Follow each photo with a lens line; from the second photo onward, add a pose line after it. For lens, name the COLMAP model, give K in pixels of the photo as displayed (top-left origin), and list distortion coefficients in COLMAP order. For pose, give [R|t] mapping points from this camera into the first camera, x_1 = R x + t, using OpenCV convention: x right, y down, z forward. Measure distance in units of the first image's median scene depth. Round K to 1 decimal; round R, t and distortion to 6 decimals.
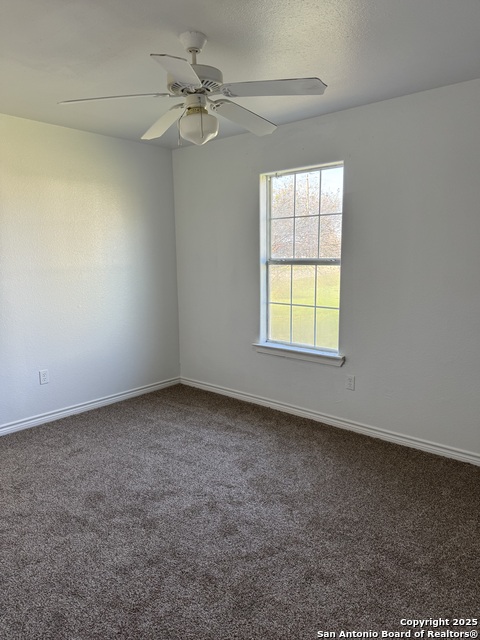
lens RADIAL K [[455.9, 0, 239.2], [0, 455.9, 320.3], [0, 0, 1]] dist [-0.000791, -0.005189]
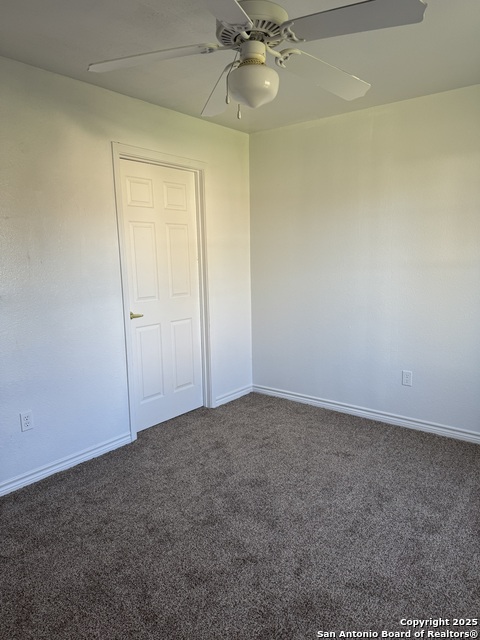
lens RADIAL K [[455.9, 0, 239.8], [0, 455.9, 320.3], [0, 0, 1]] dist [-0.000791, -0.005189]
pose [[0.077393, 0.180437, -0.980537, 0.559567], [-0.156259, 0.973528, 0.166813, -0.117862], [0.984679, 0.140308, 0.103539, 0.722064]]
